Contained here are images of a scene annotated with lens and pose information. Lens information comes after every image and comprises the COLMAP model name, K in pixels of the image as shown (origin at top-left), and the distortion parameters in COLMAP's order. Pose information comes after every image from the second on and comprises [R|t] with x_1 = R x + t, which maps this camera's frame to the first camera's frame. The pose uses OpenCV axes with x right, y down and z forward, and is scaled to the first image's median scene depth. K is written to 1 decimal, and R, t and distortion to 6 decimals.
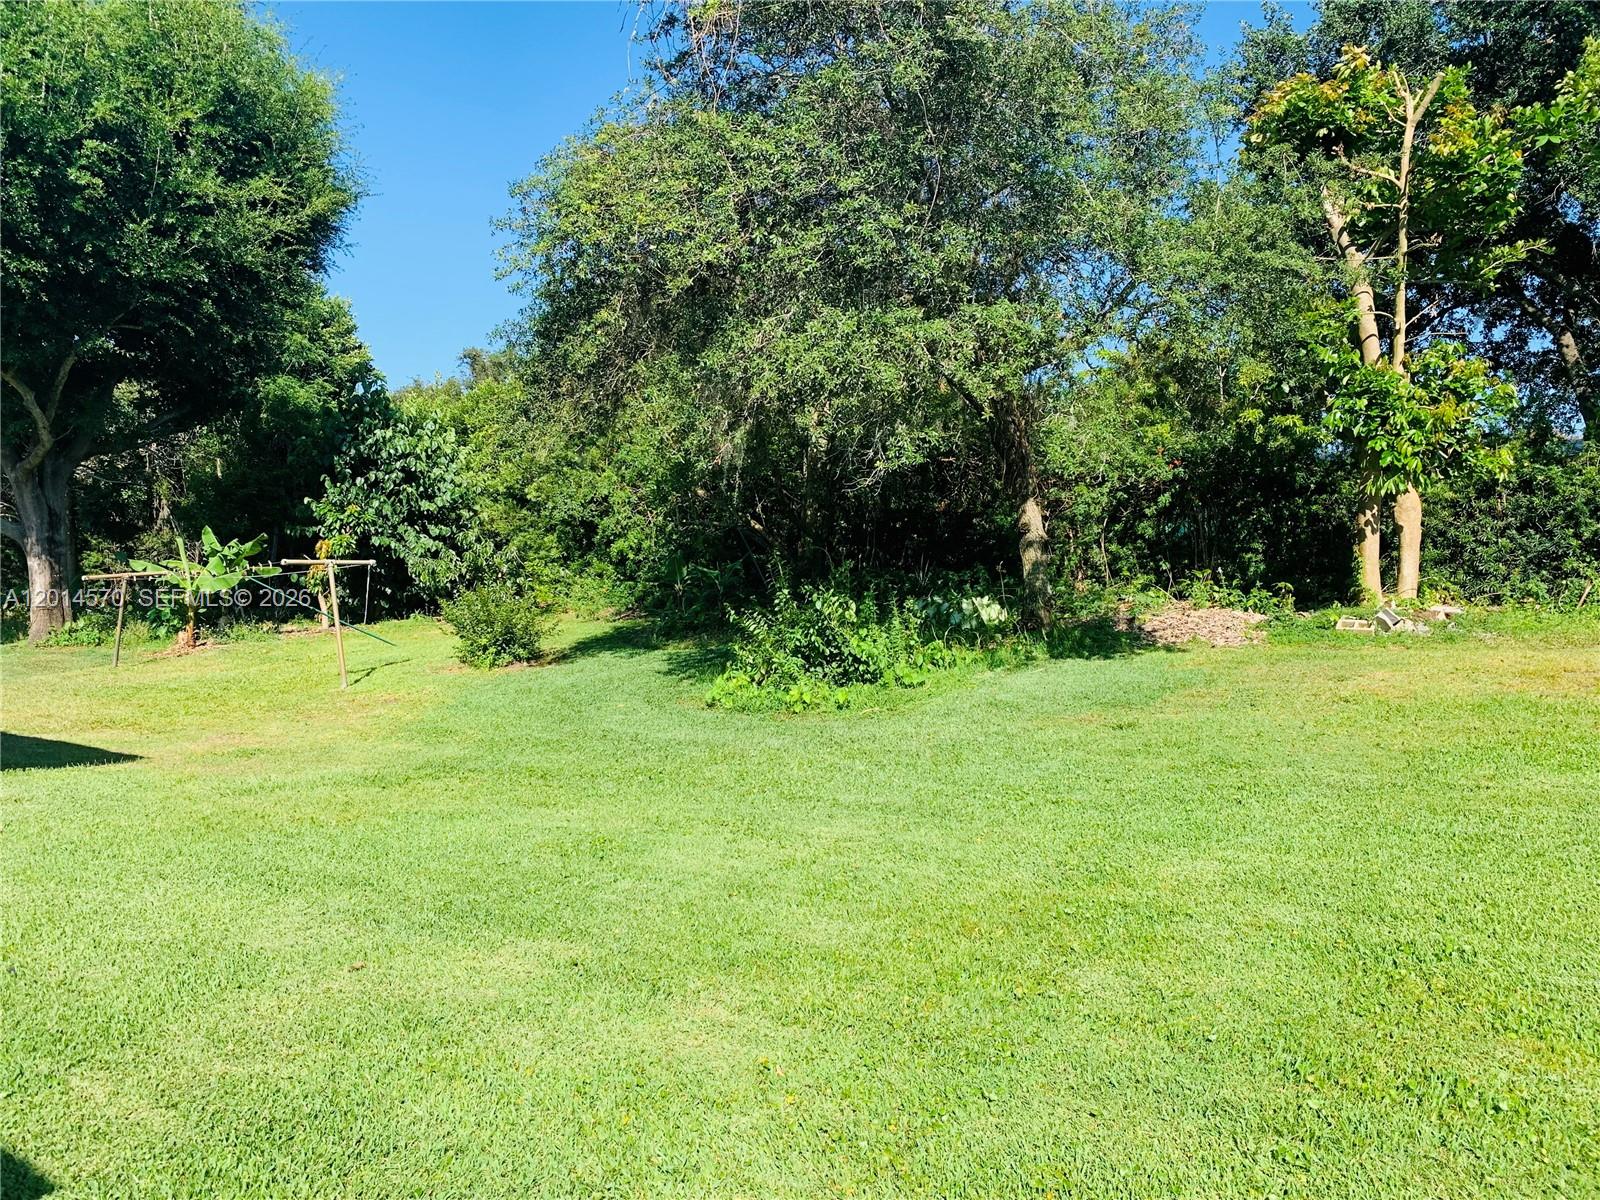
lens RADIAL K [[1220.7, 0, 795.6], [0, 1220.7, 604.6], [0, 0, 1]] dist [0.024578, -0.030879]
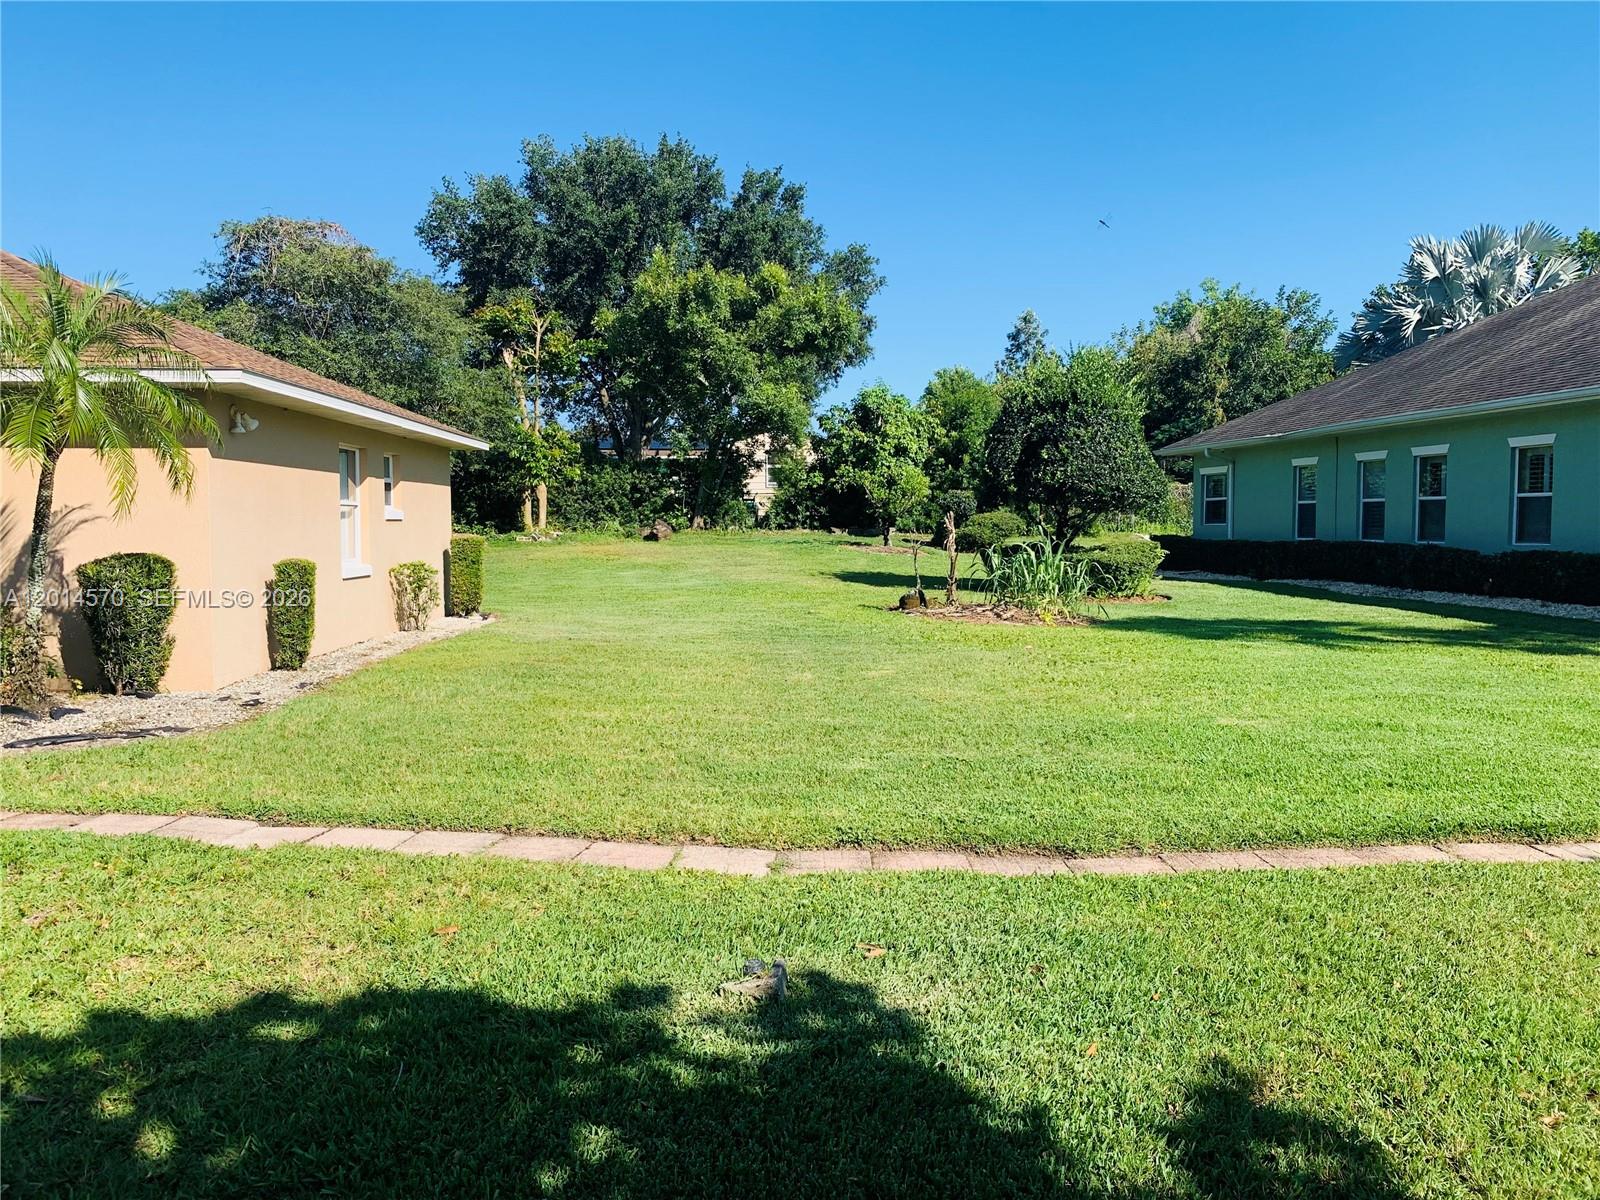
lens RADIAL K [[1220.7, 0, 796.8], [0, 1220.7, 597.8], [0, 0, 1]] dist [0.024578, -0.030879]
pose [[0.762790, -0.034889, 0.645705, -0.671508], [0.012673, 0.999158, 0.039016, 0.043434], [-0.646522, -0.021578, 0.762590, -1.153144]]
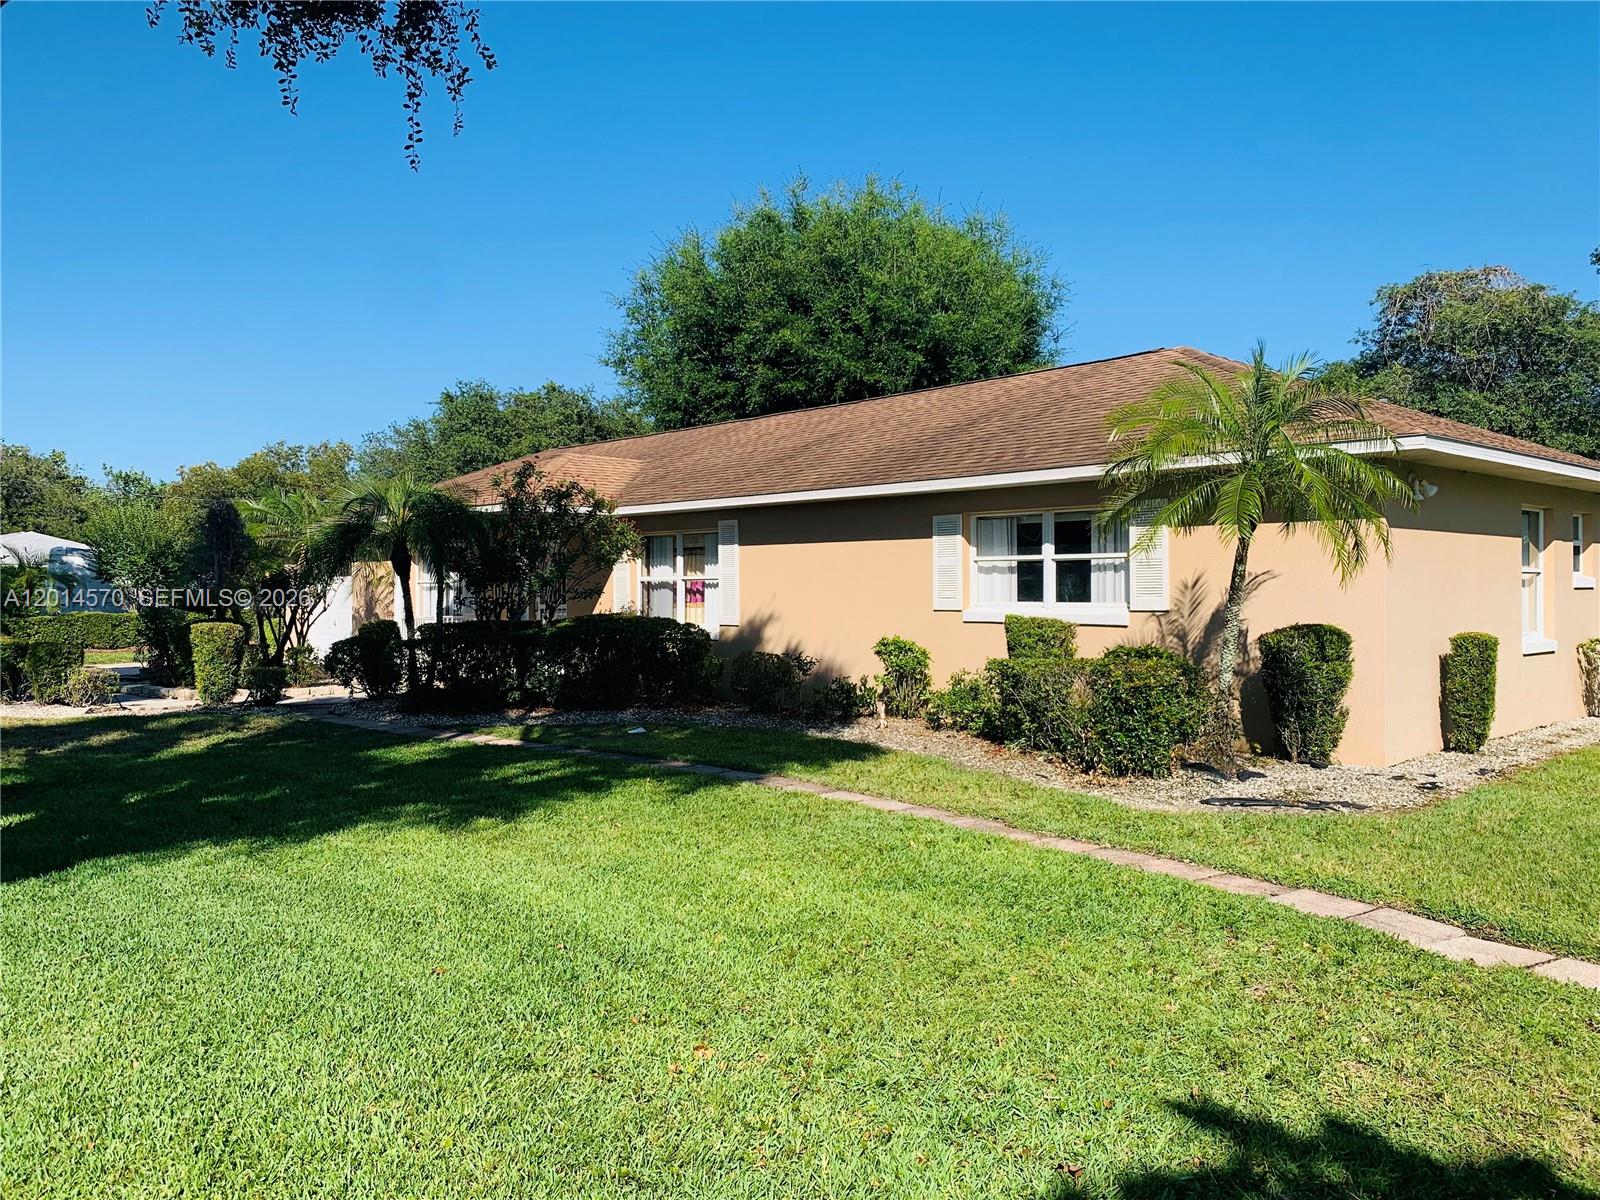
lens RADIAL K [[1220.7, 0, 793.7], [0, 1220.7, 600.6], [0, 0, 1]] dist [0.024578, -0.030879]
pose [[0.986425, 0.003214, -0.164179, -0.685008], [-0.005477, 0.999896, -0.013332, 0.038776], [0.164119, 0.014050, 0.986340, -1.131937]]
